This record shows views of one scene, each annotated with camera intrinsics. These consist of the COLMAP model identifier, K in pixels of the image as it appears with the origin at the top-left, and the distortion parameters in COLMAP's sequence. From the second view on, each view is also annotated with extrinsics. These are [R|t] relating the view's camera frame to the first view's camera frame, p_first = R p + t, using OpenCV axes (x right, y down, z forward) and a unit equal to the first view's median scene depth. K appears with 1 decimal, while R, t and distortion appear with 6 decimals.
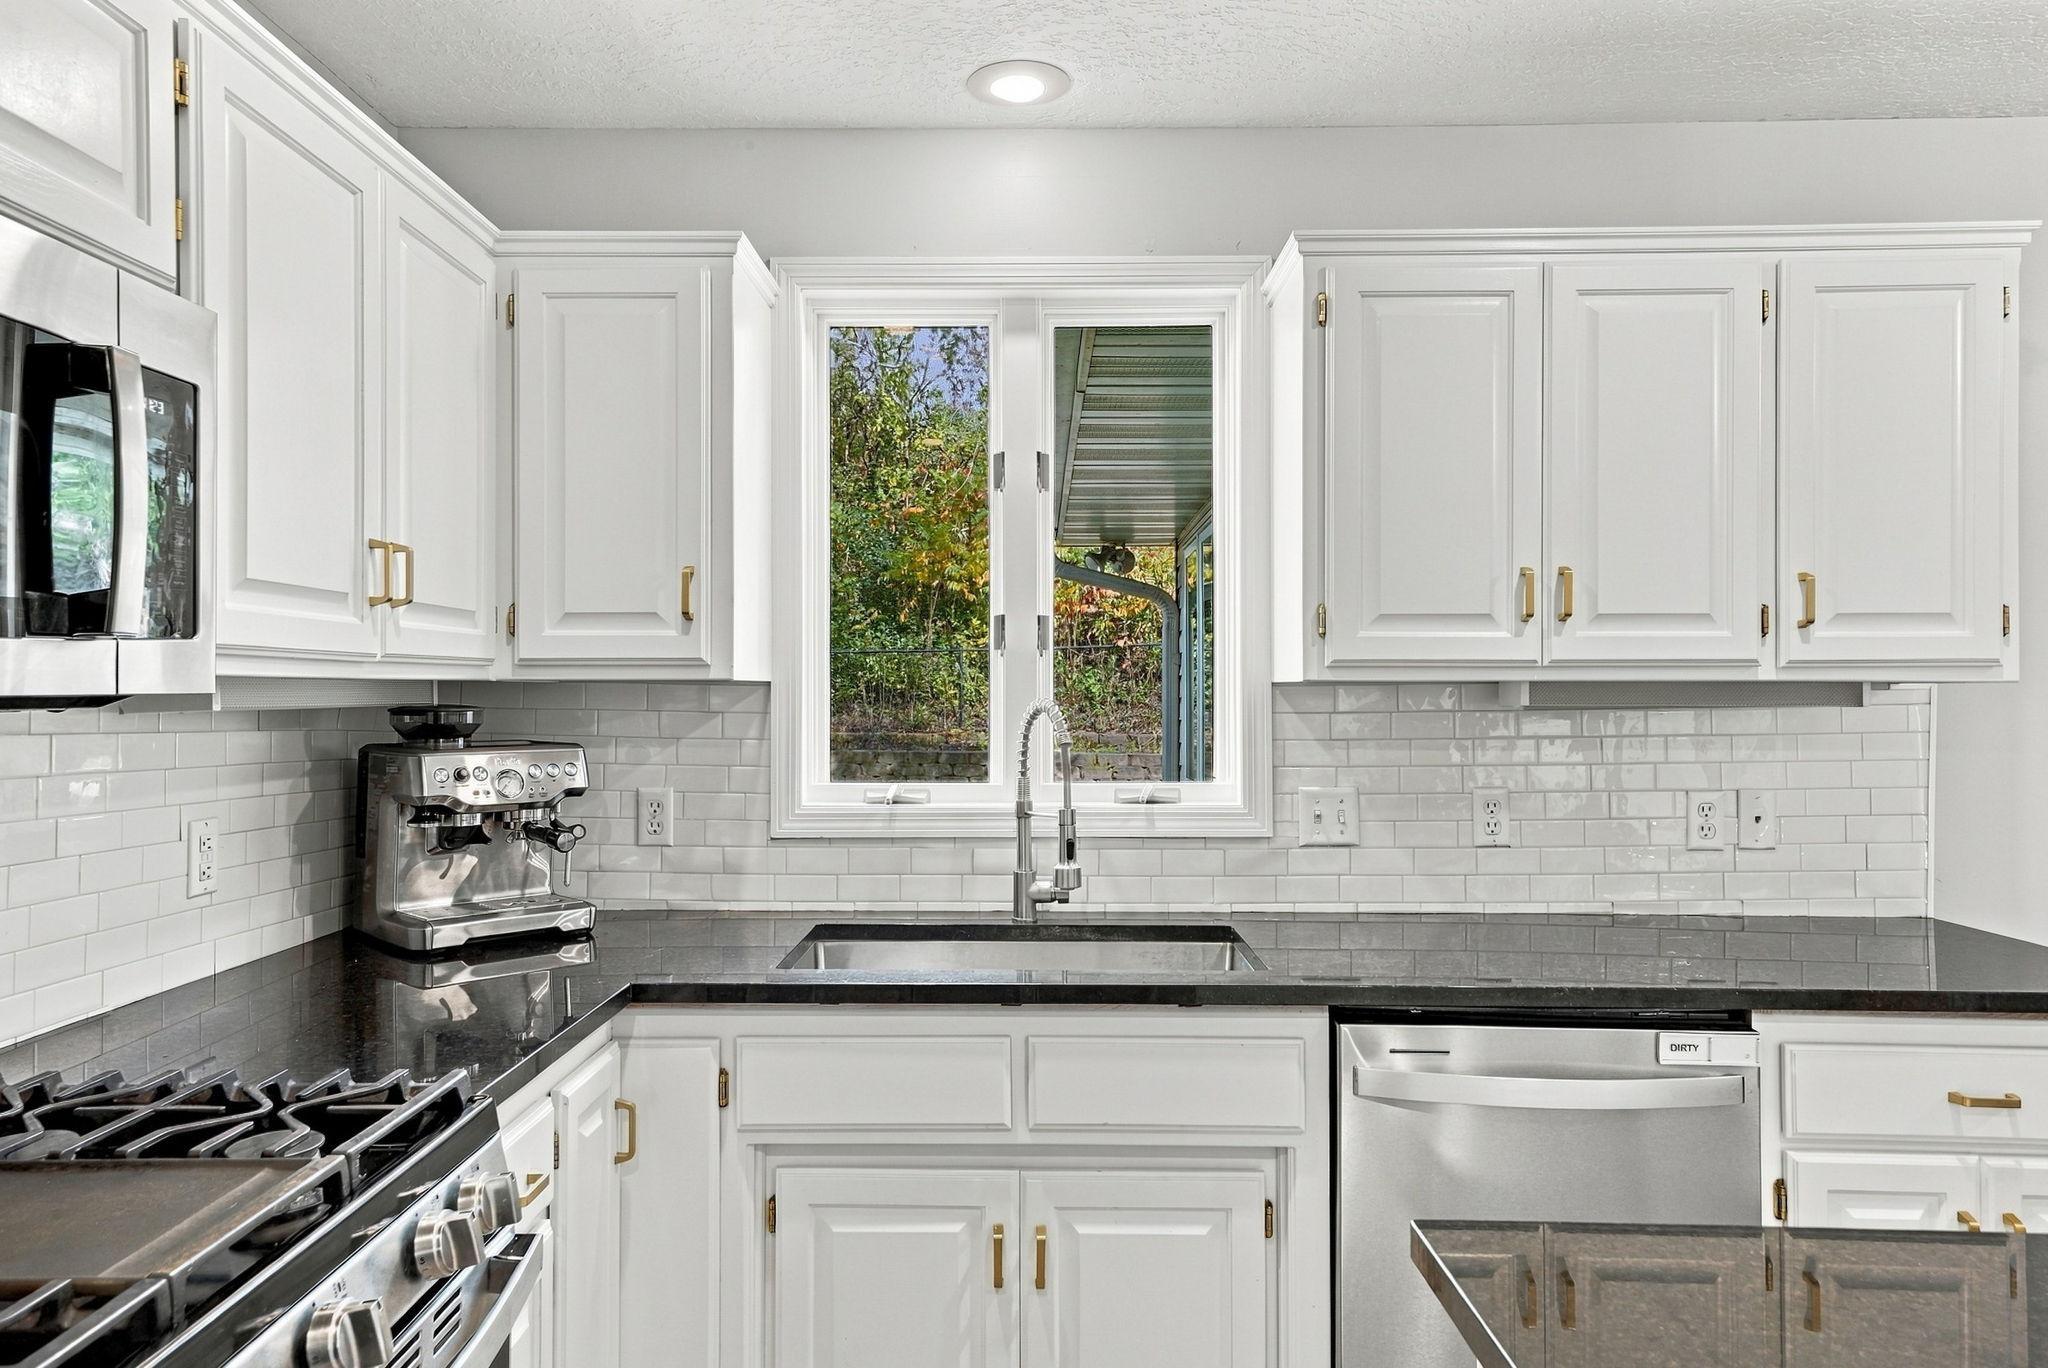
lens RADIAL K [[1337.9, 0, 1020.2], [0, 1337.9, 676.2], [0, 0, 1]] dist [0.023792, -0.001284]
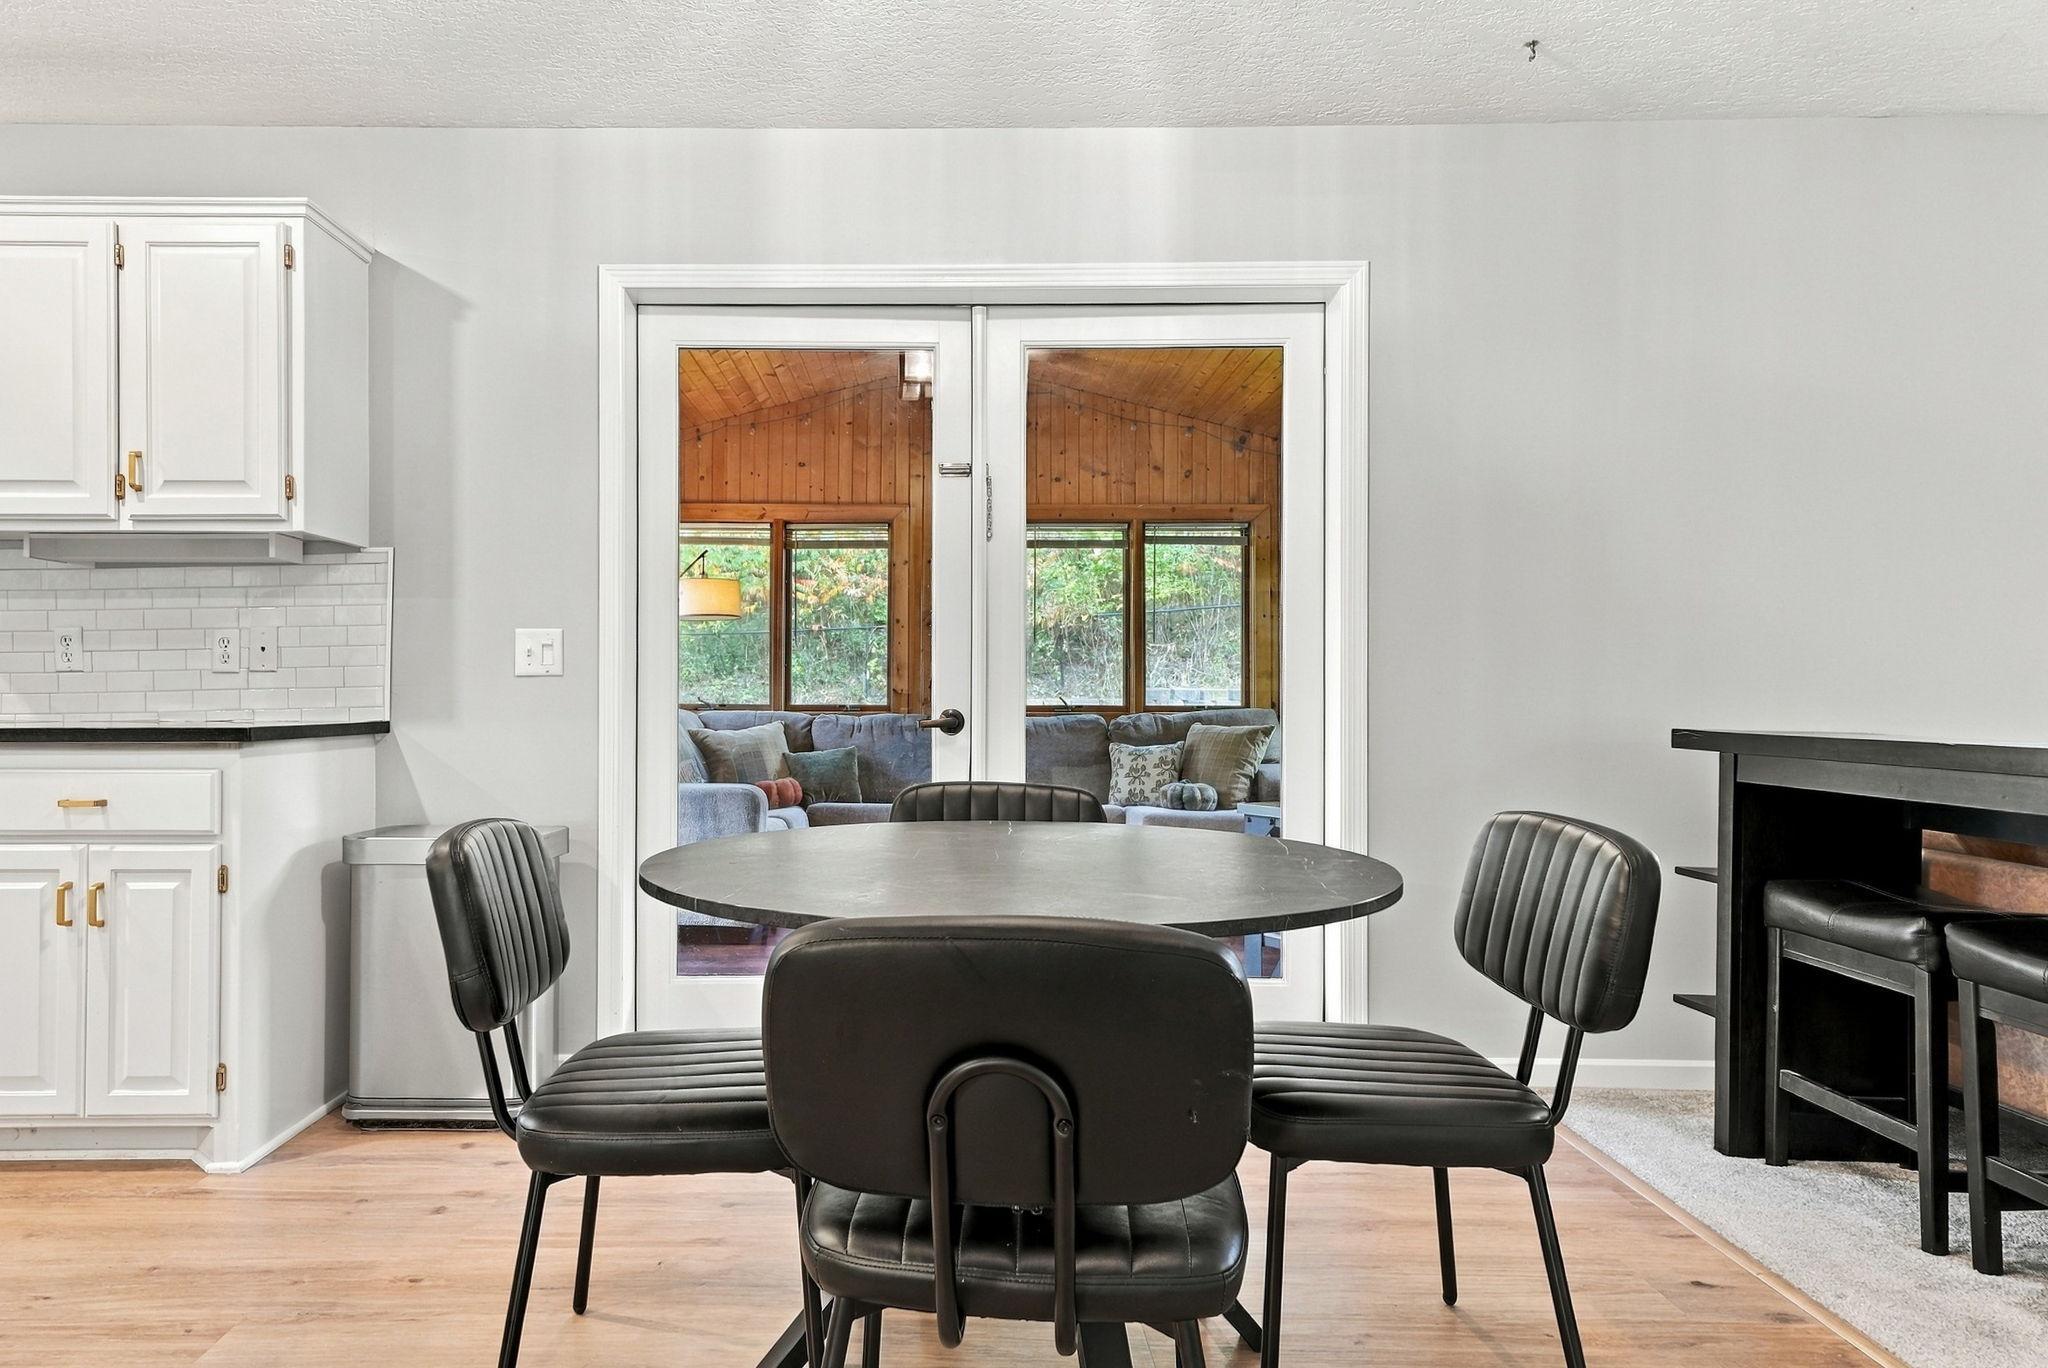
lens RADIAL K [[1326.8, 0, 1019.1], [0, 1326.8, 690.7], [0, 0, 1]] dist [0.003570, 0.002177]
pose [[0.999513, 0.003439, 0.031007, 1.402385], [-0.003591, 0.999982, 0.004871, 0.153863], [-0.030990, -0.004980, 0.999507, -0.374232]]
